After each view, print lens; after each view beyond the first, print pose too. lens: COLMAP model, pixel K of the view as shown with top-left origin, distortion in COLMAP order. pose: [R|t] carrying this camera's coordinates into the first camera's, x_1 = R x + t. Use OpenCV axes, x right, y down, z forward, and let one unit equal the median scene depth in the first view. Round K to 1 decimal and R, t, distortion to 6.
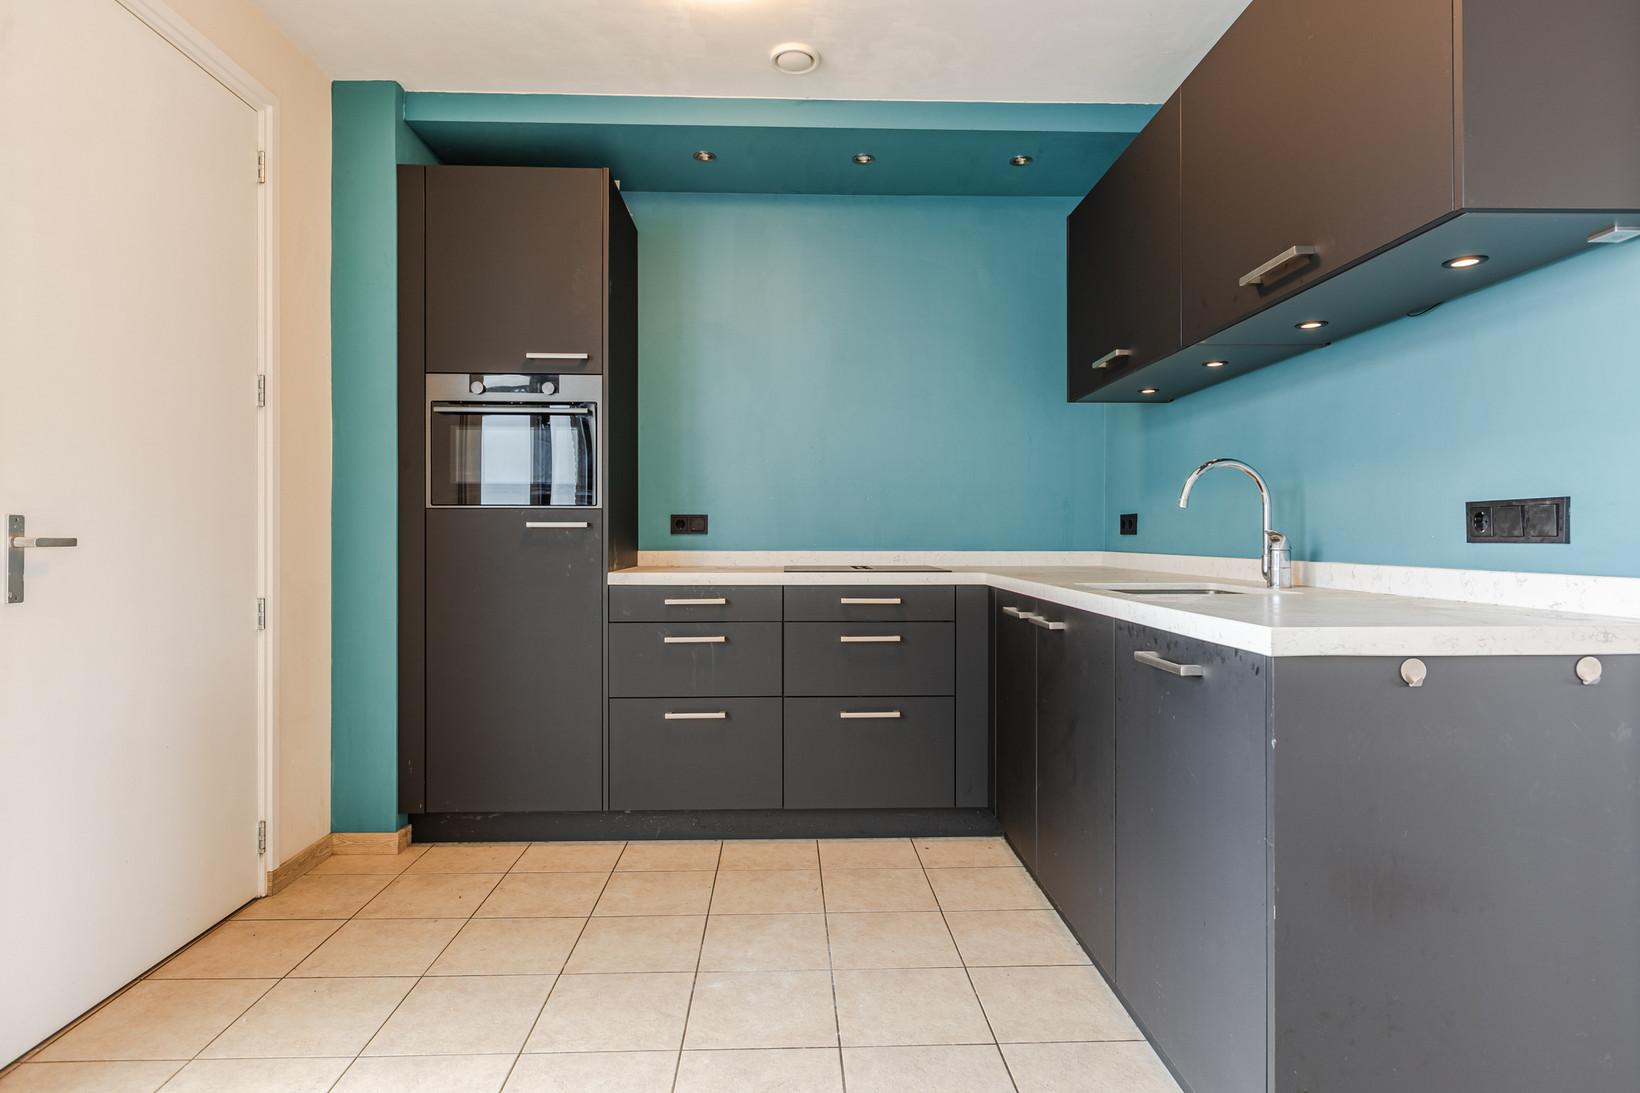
lens RADIAL K [[886.0, 0, 816.6], [0, 886.0, 536.5], [0, 0, 1]] dist [-0.000147, -0.000867]
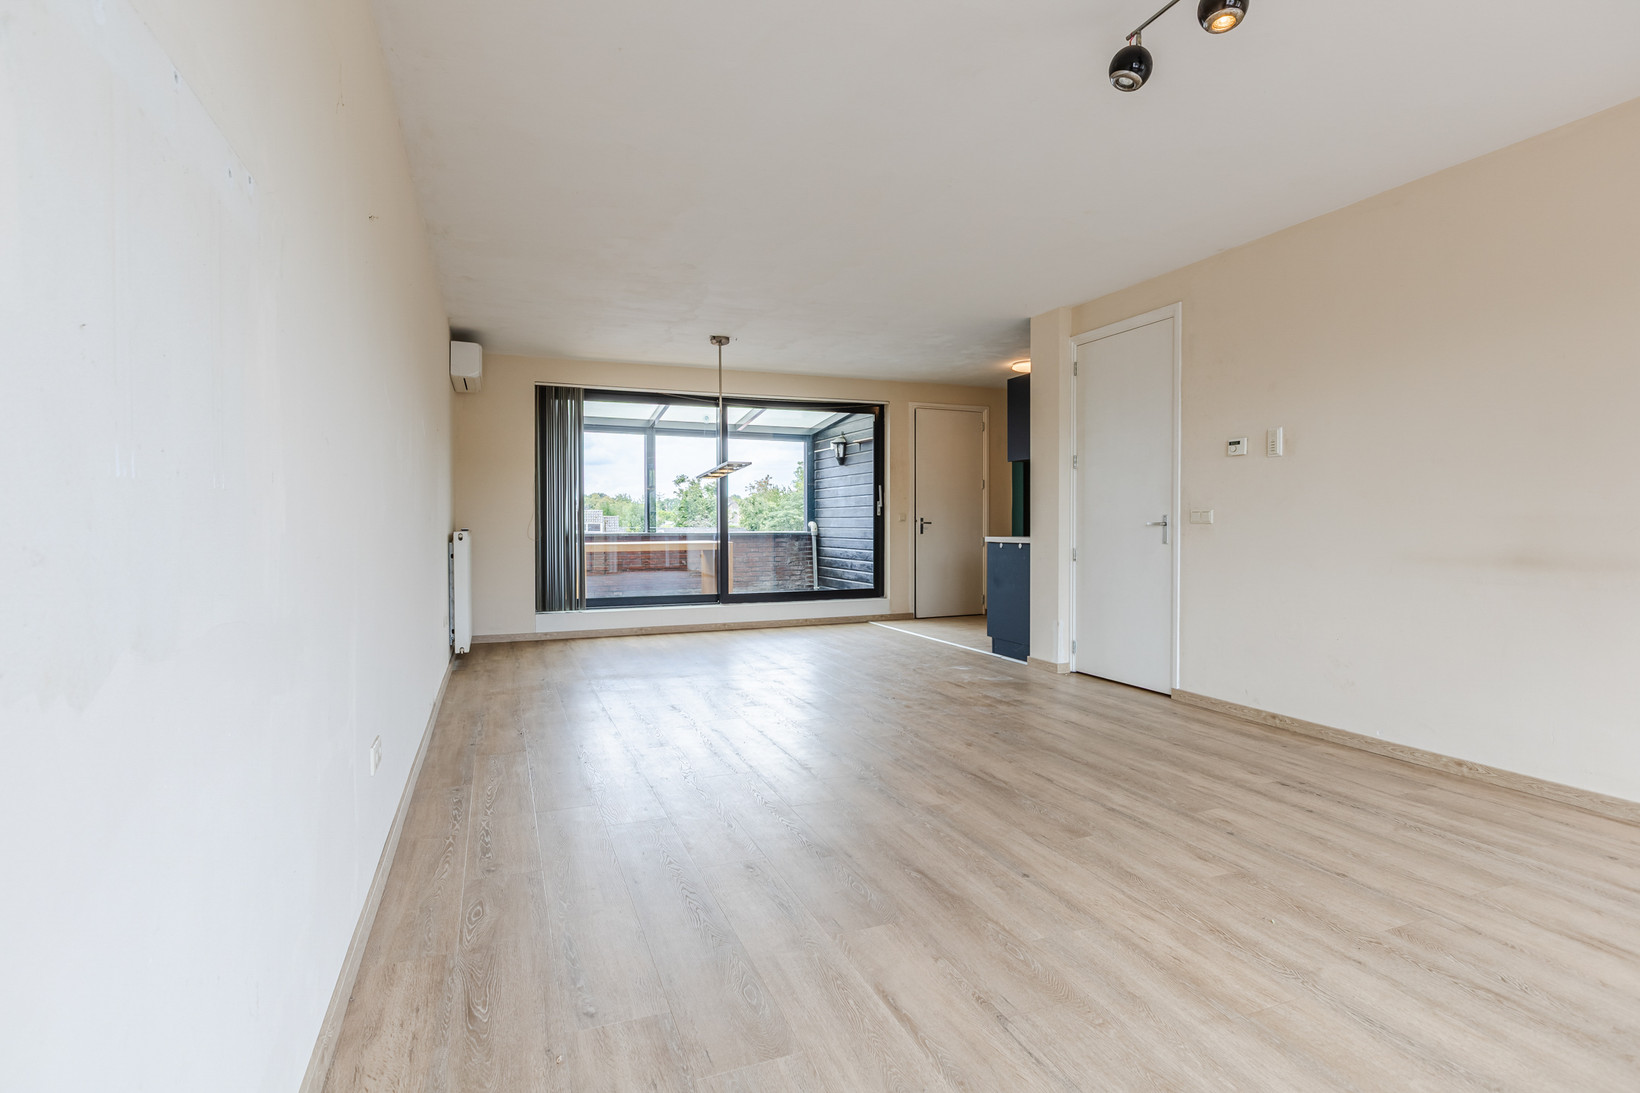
lens RADIAL K [[810.4, 0, 816.5], [0, 810.4, 539.1], [0, 0, 1]] dist [-0.003424, -0.001233]
pose [[0.334192, 0.017788, -0.942337, 2.163846], [0.001419, 0.999811, 0.019376, 0.004999], [0.942504, -0.007812, 0.334103, -0.765290]]
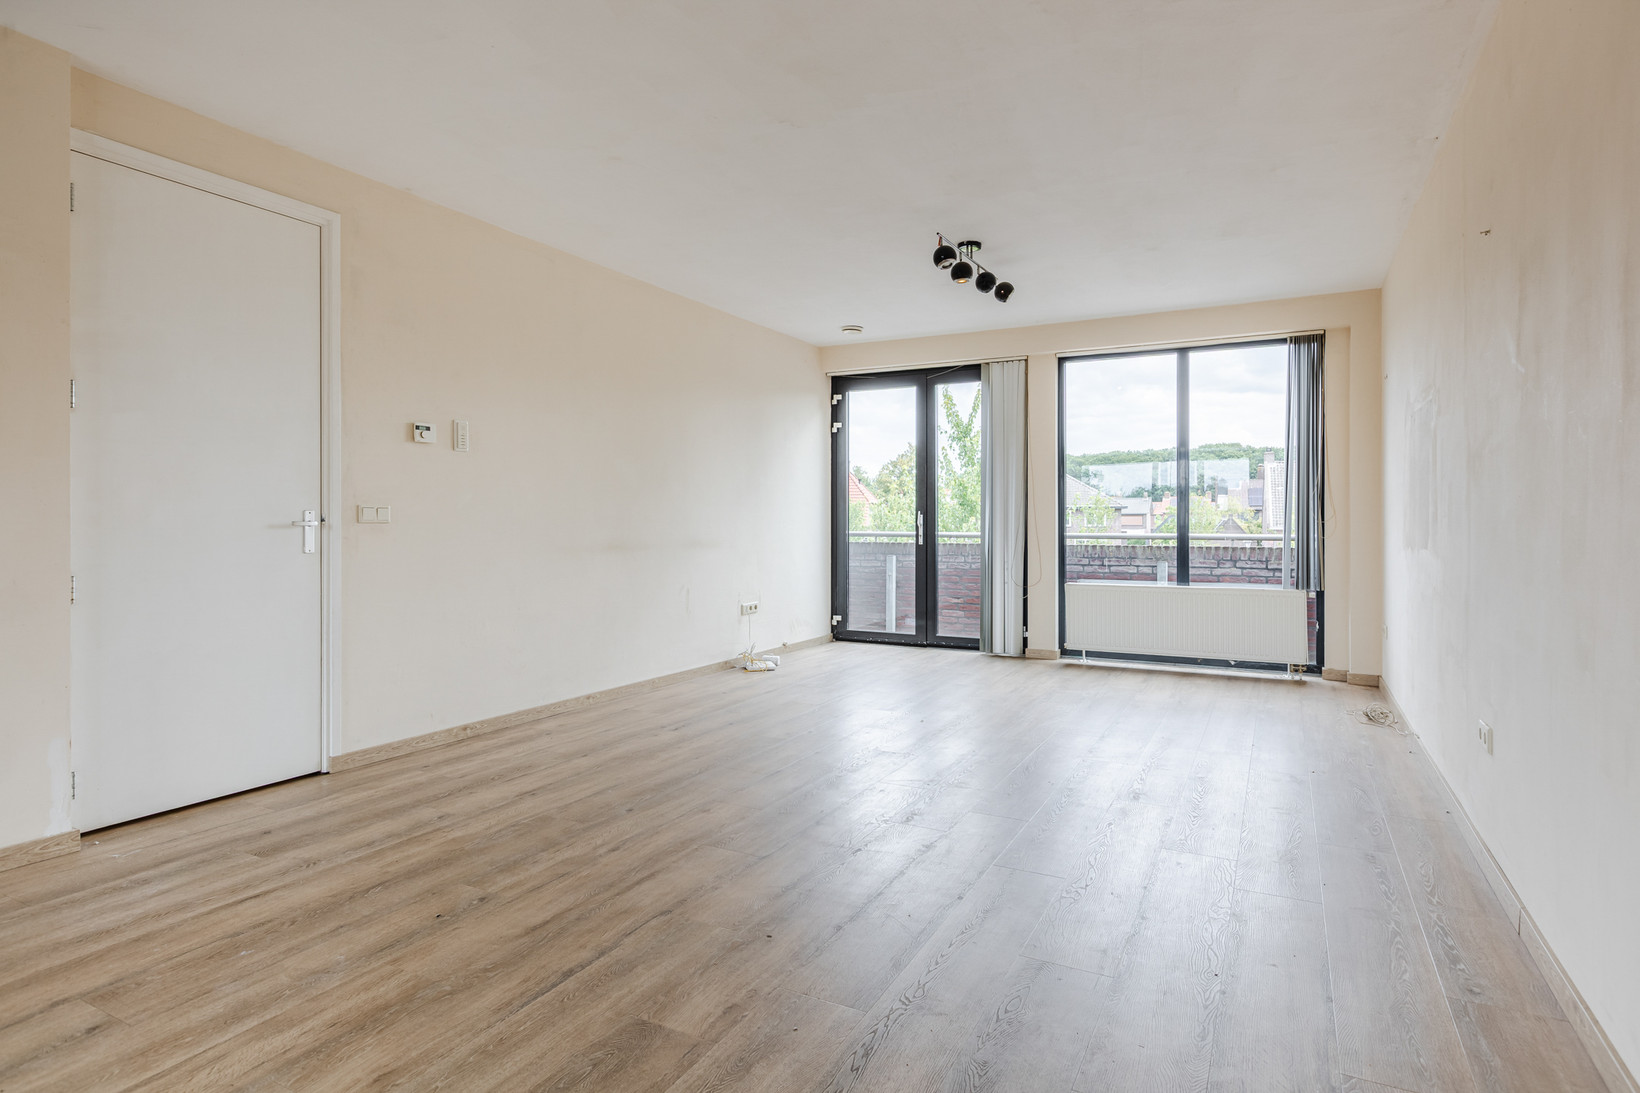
lens RADIAL K [[886.0, 0, 812.9], [0, 886.0, 521.3], [0, 0, 1]] dist [-0.000147, -0.000867]
pose [[0.499188, -0.001777, 0.866492, 0.106626], [0.001701, 0.999998, 0.001071, 0.003623], [-0.866492, 0.000939, 0.499190, -0.761717]]
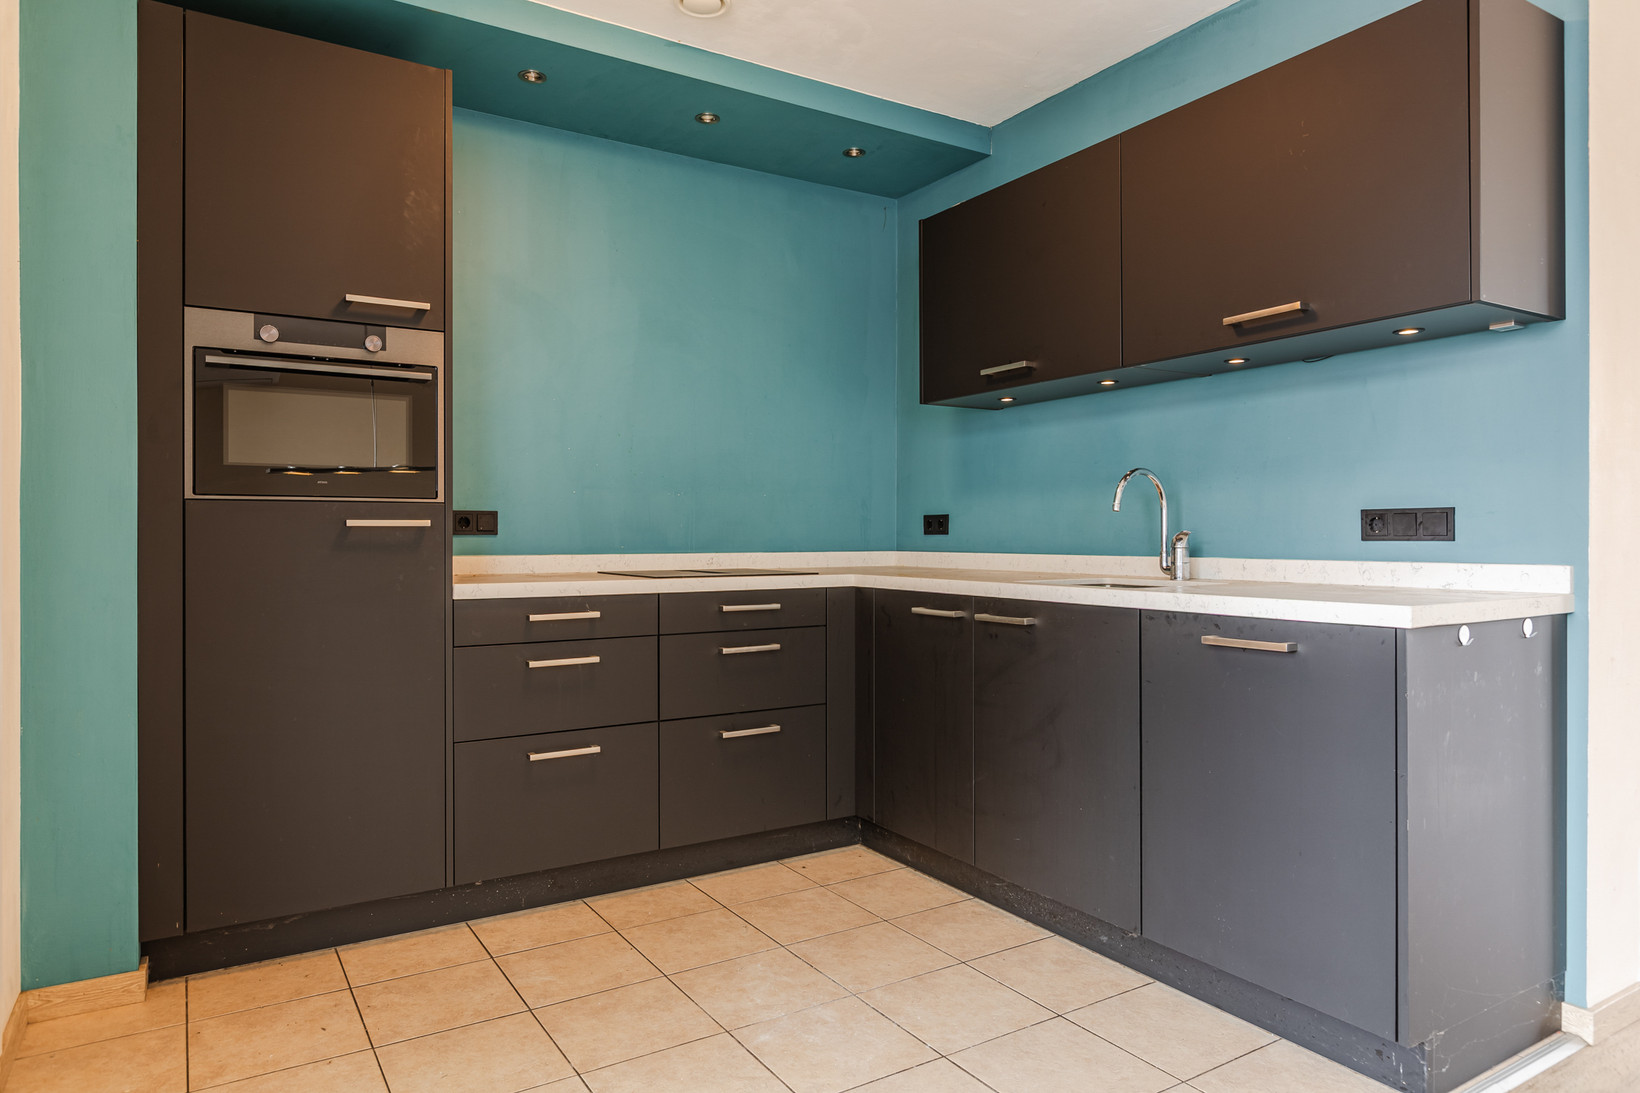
lens RADIAL K [[1013.3, 0, 811.9], [0, 1013.3, 535.5], [0, 0, 1]] dist [-0.002904, -0.002789]
pose [[0.867025, -0.002236, 0.498260, -0.413255], [0.002546, 0.999997, 0.000058, -0.001738], [-0.498258, 0.001218, 0.867028, 0.061118]]
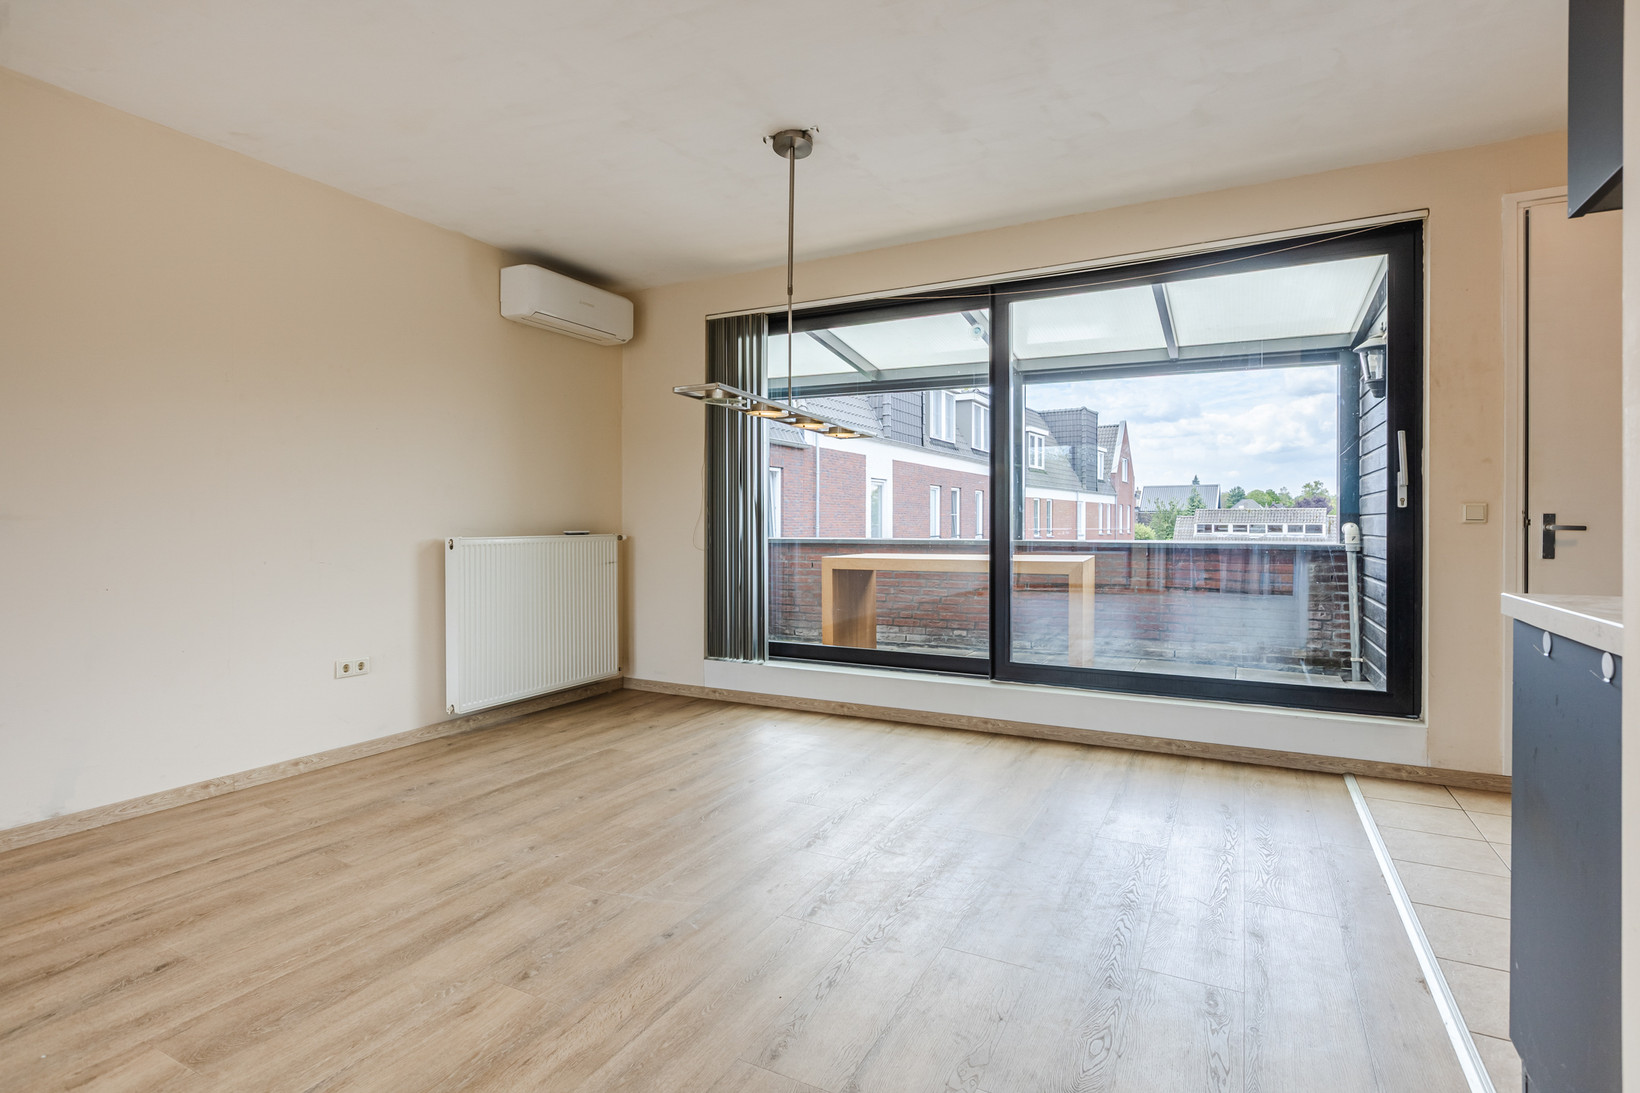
lens RADIAL K [[810.4, 0, 809.6], [0, 810.4, 526.8], [0, 0, 1]] dist [-0.003424, -0.001233]
pose [[-0.503054, 0.002678, -0.864251, 0.862824], [-0.002238, 0.999988, 0.004402, 0.000263], [0.864252, 0.004148, -0.503042, 0.297714]]
